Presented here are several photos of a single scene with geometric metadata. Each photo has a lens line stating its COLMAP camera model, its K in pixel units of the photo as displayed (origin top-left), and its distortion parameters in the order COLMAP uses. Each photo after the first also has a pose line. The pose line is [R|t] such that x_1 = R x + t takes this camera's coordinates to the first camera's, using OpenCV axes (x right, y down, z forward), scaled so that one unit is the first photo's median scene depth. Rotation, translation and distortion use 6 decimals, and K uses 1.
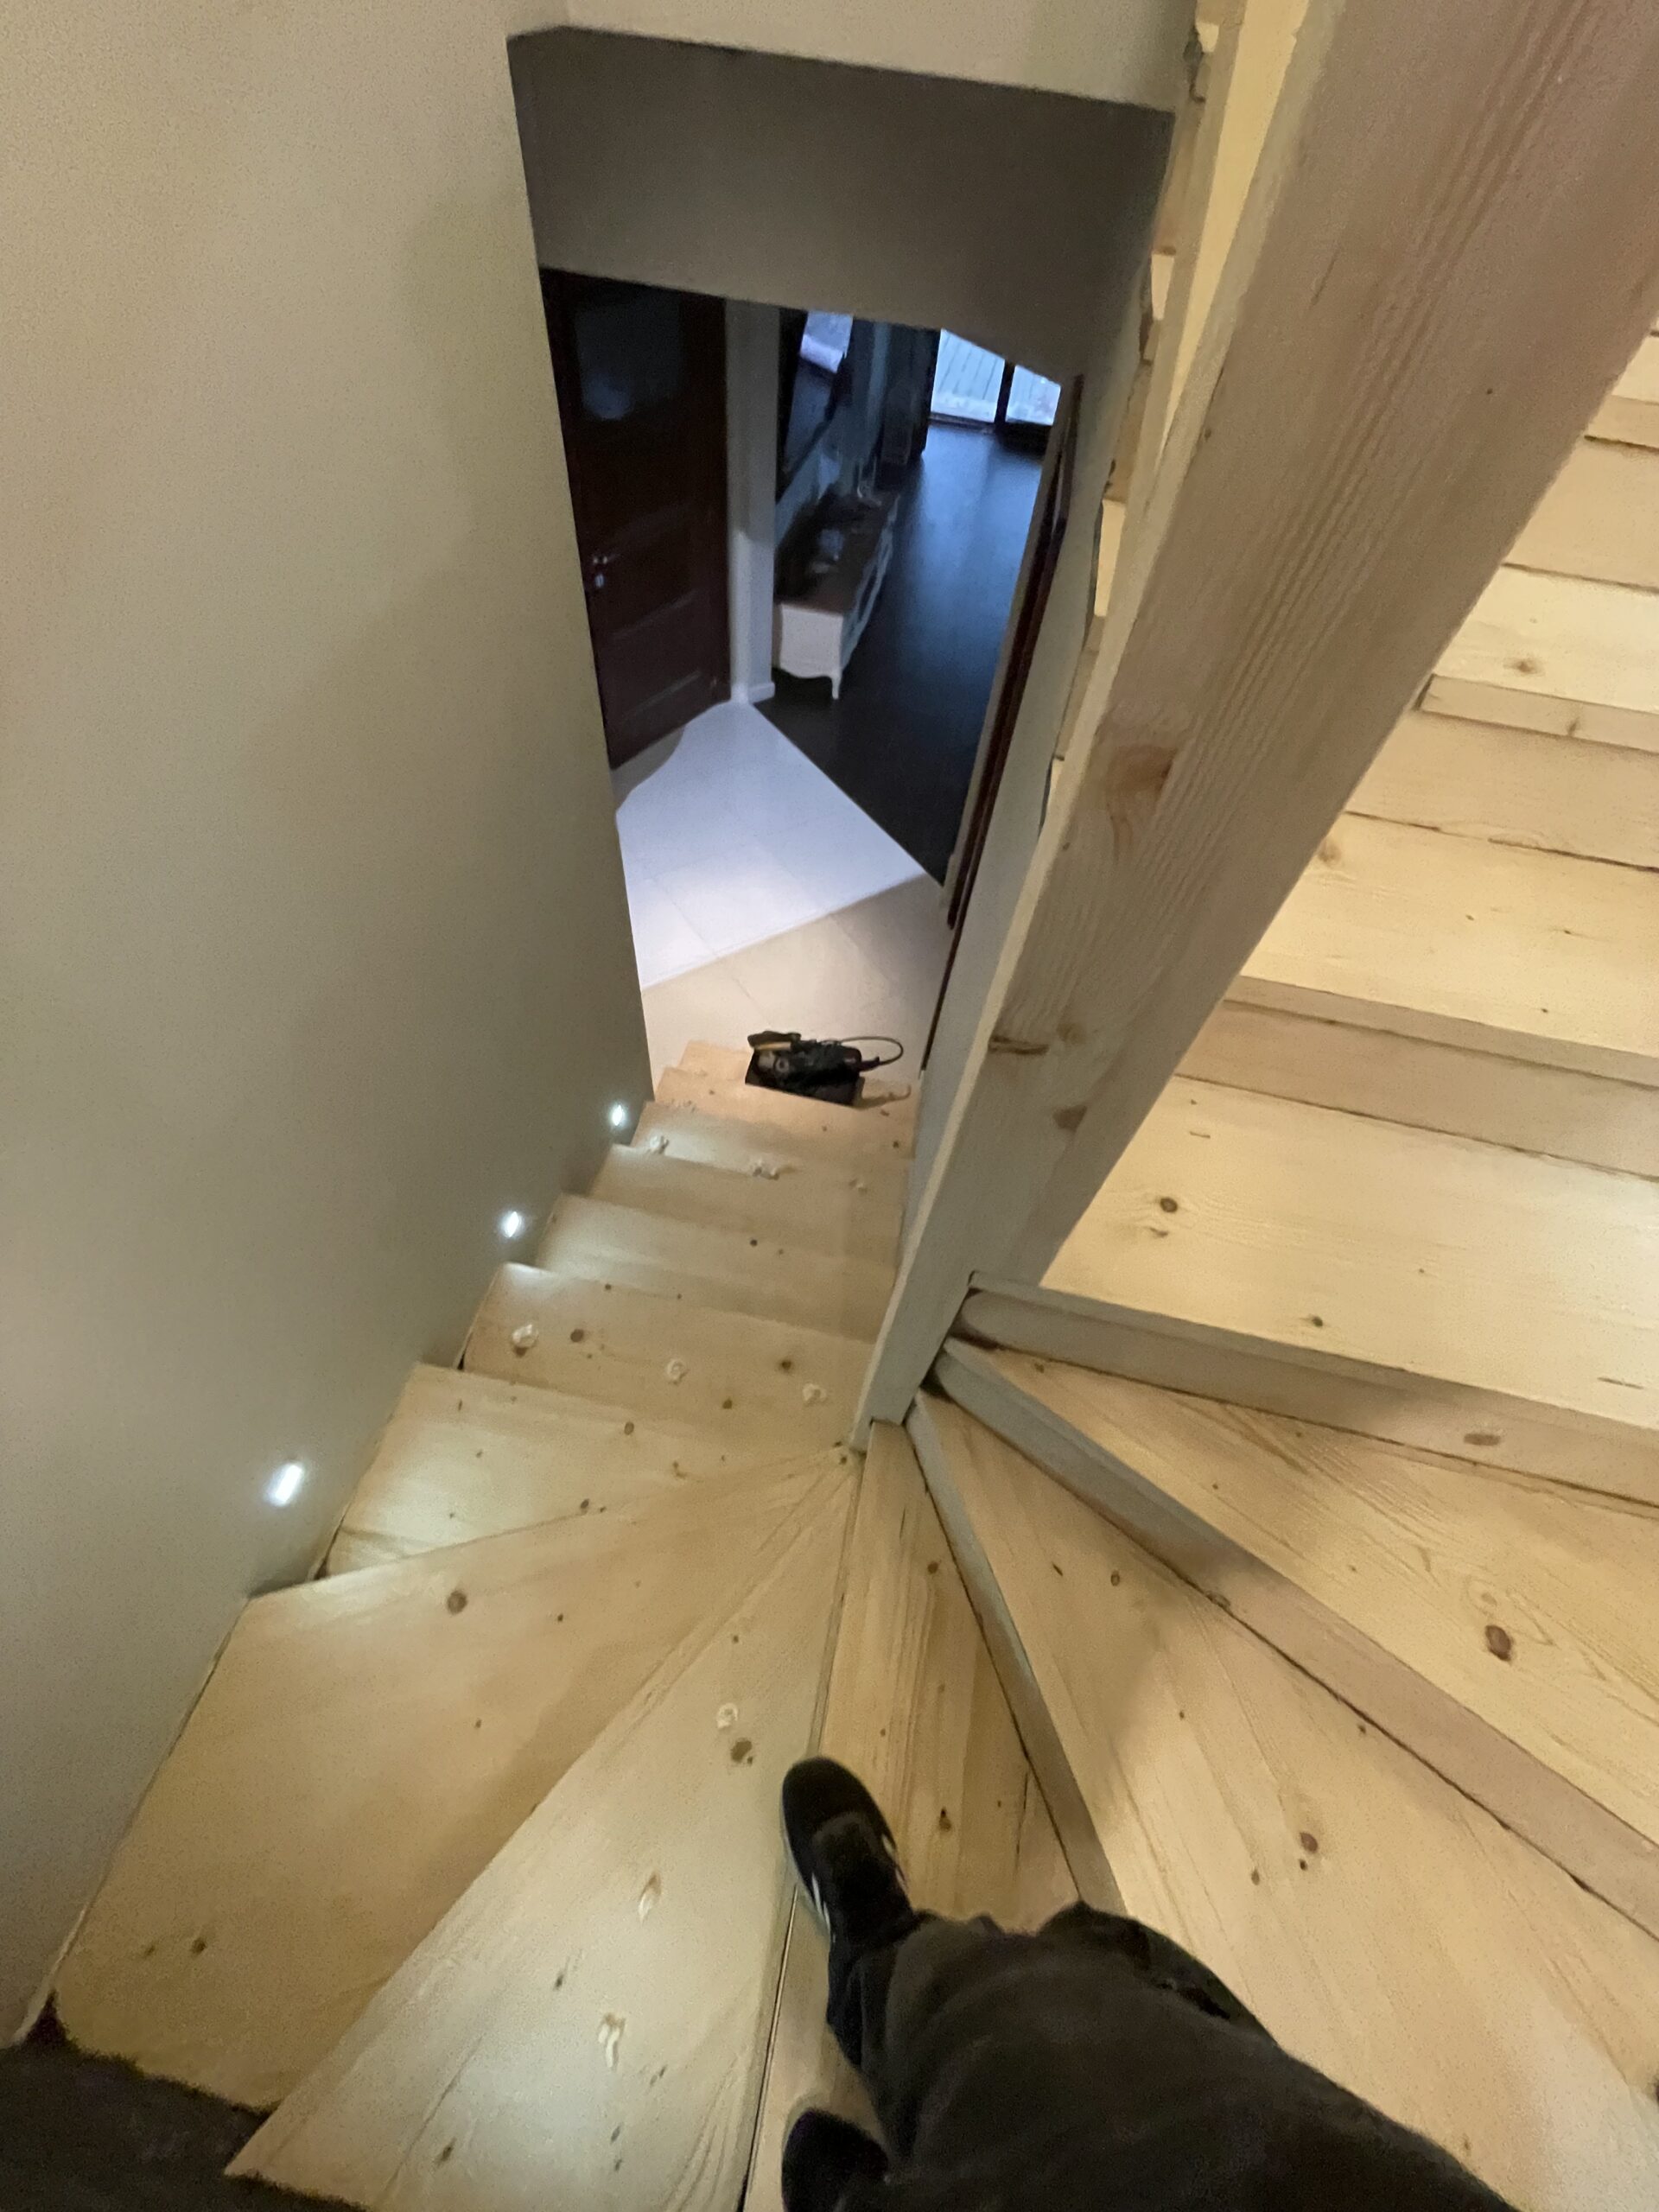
lens RADIAL K [[888.5, 0, 829.5], [0, 888.5, 1106.0], [0, 0, 1]] dist [-0.001165, -0.000604]
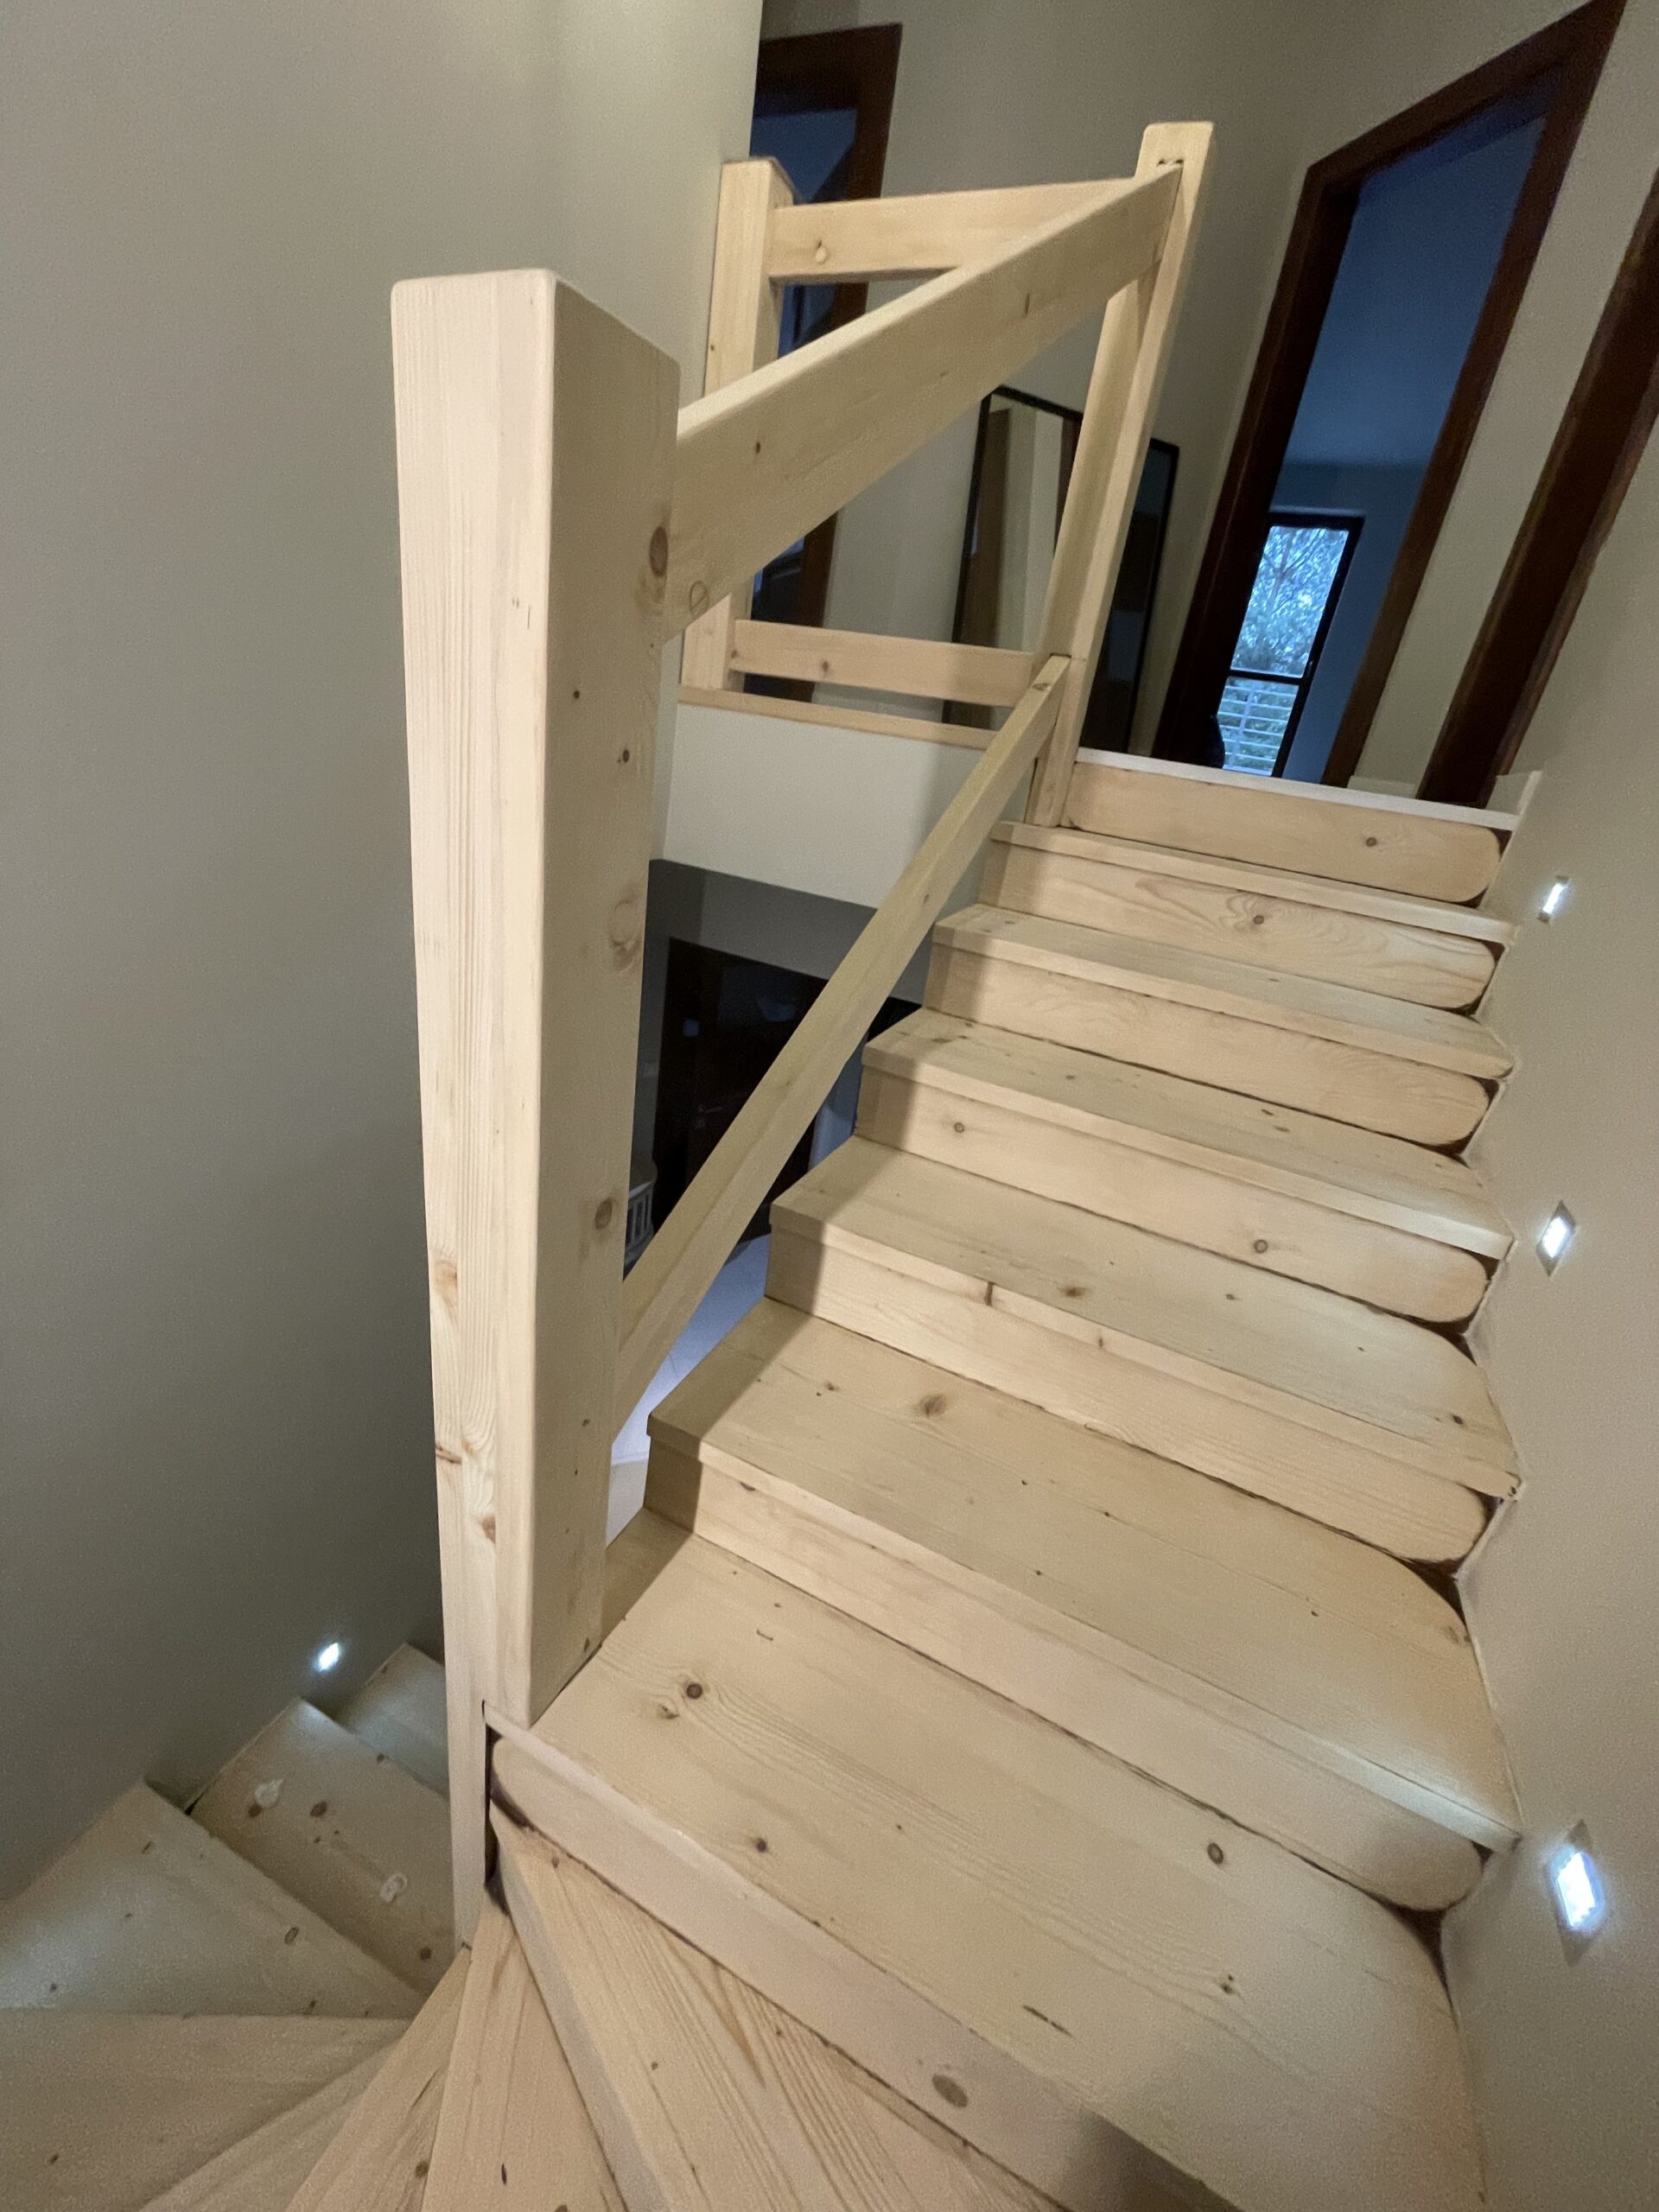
lens RADIAL K [[885.9, 0, 829.5], [0, 885.9, 1106.0], [0, 0, 1]] dist [-0.000698, 0.000055]
pose [[0.973639, 0.149918, -0.171908, 0.563416], [-0.219310, 0.822441, -0.524876, 0.050355], [0.062696, 0.548740, 0.833638, -0.259948]]
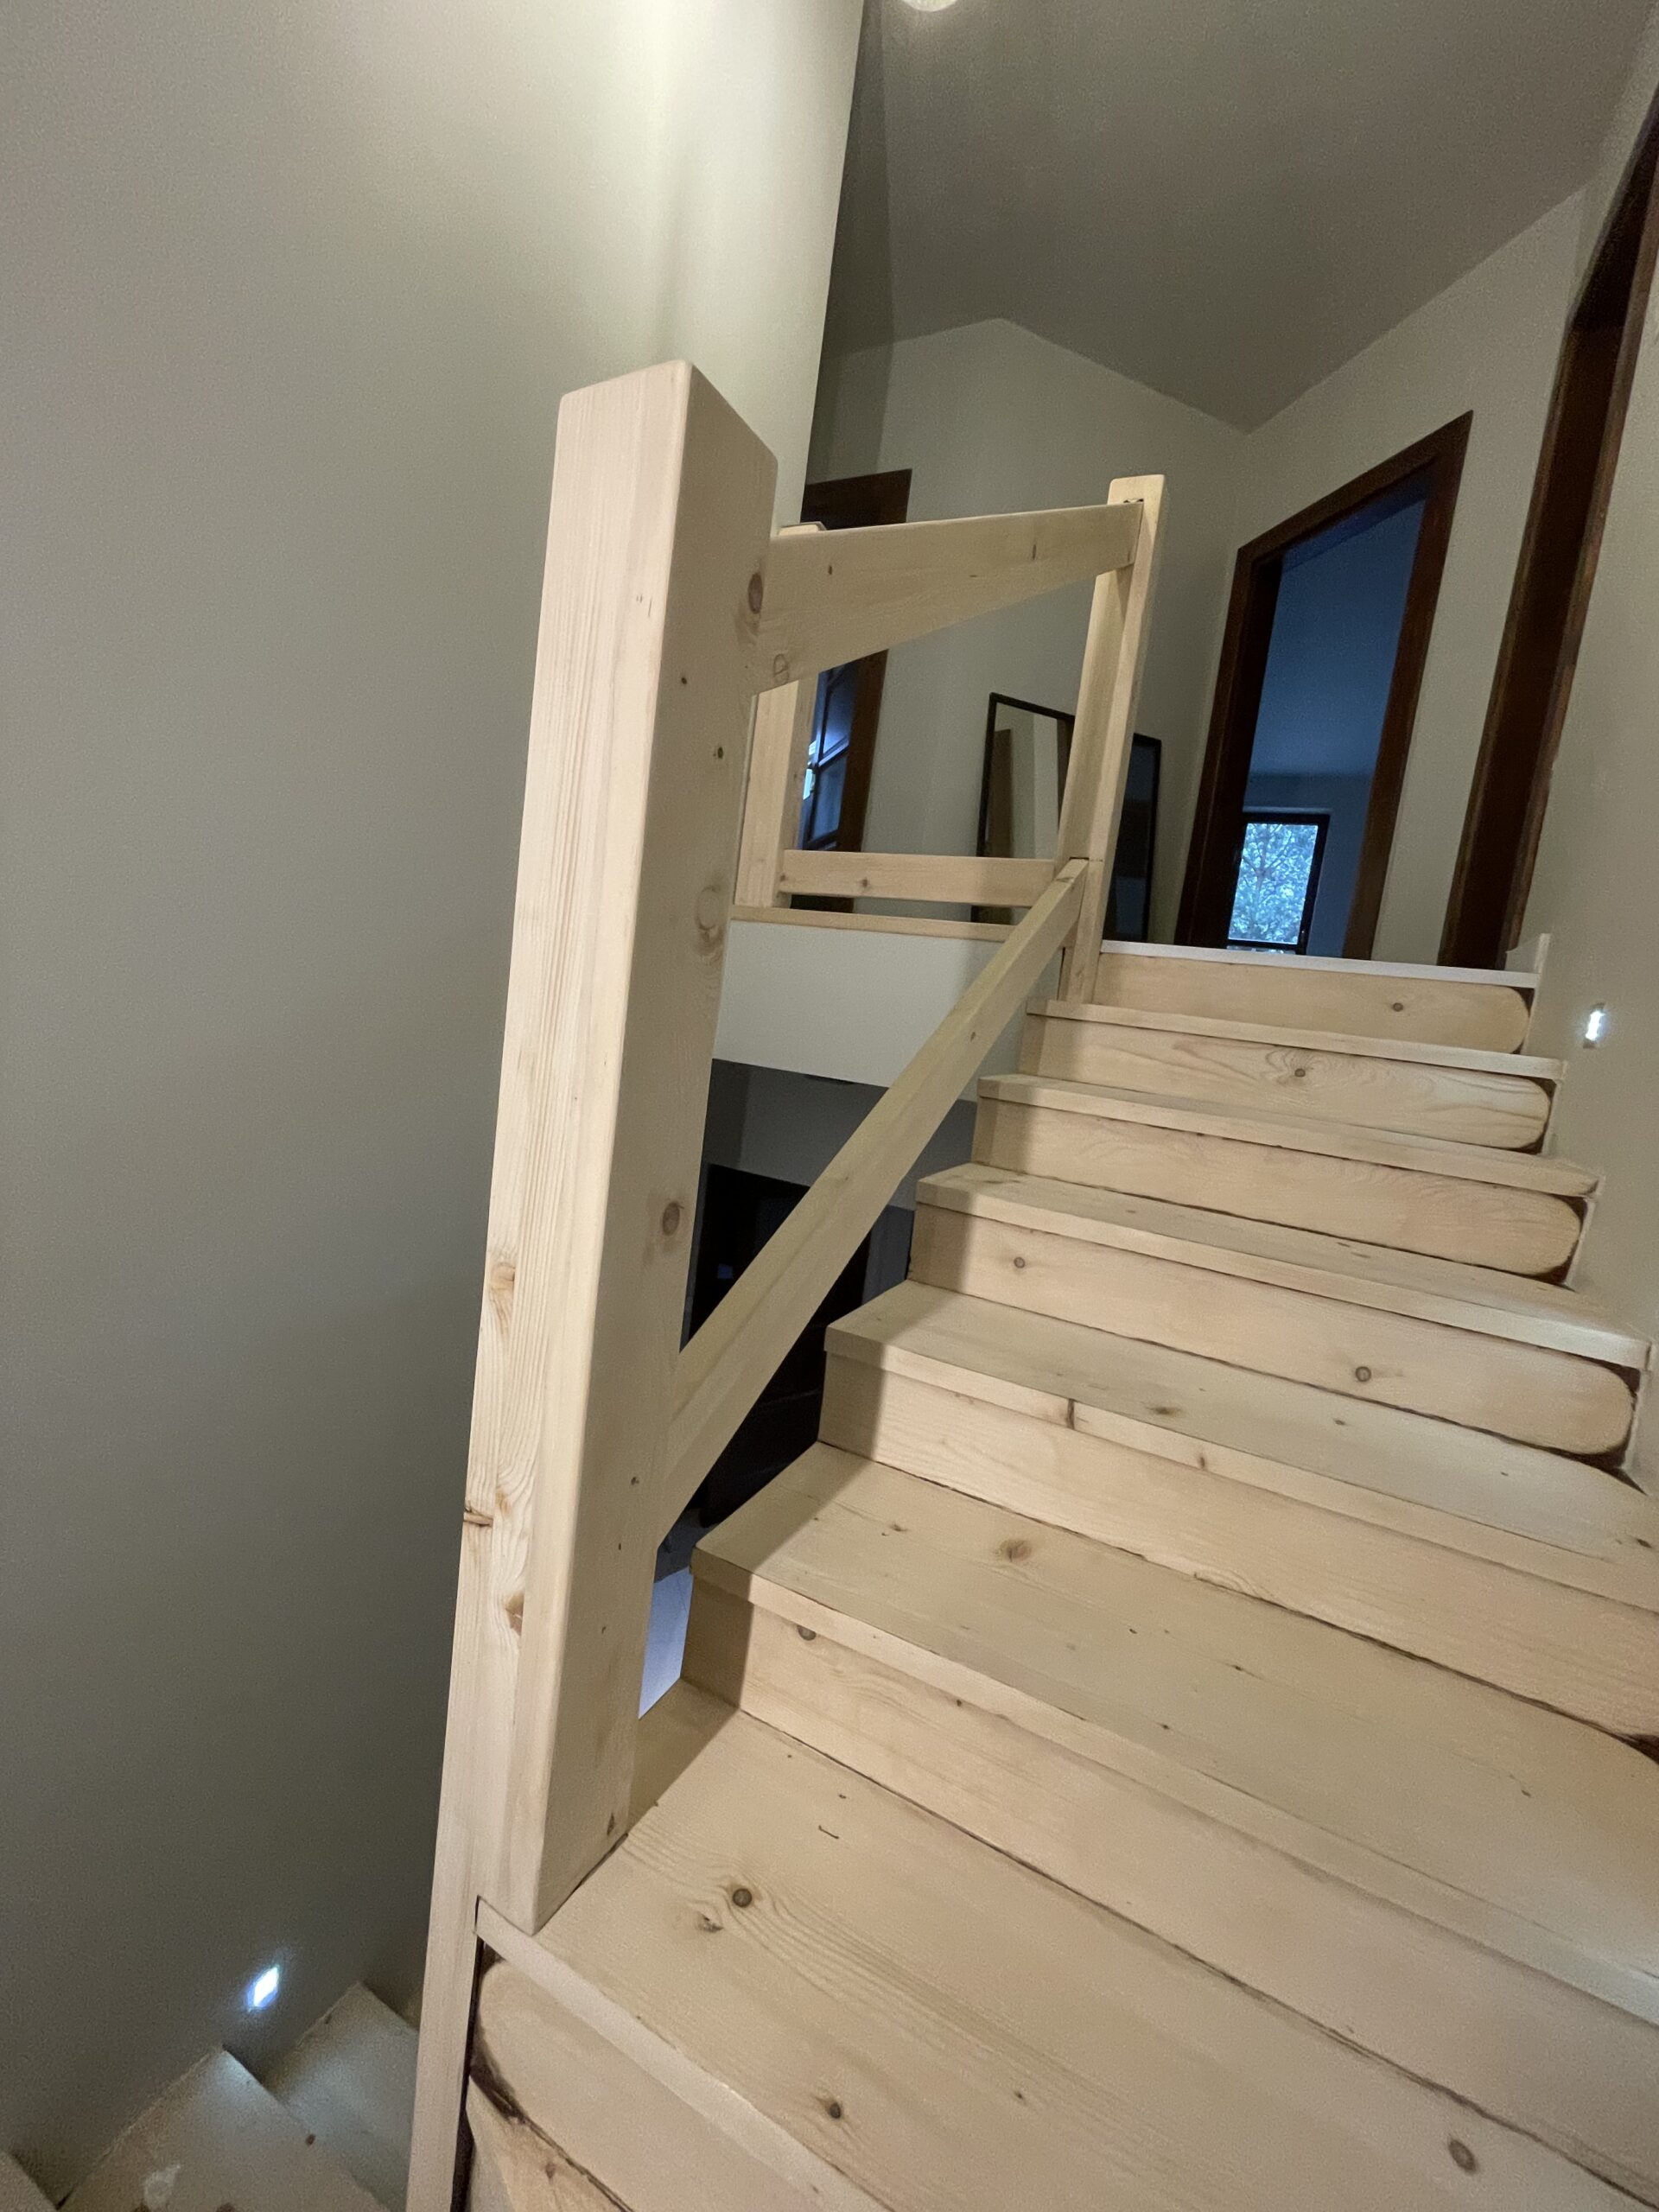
lens RADIAL K [[888.5, 0, 829.5], [0, 888.5, 1106.0], [0, 0, 1]] dist [-0.001165, -0.000604]
pose [[0.967692, 0.075936, -0.240430, 0.553705], [-0.233169, 0.632367, -0.738745, 0.218694], [0.095943, 0.770938, 0.629642, -0.109968]]
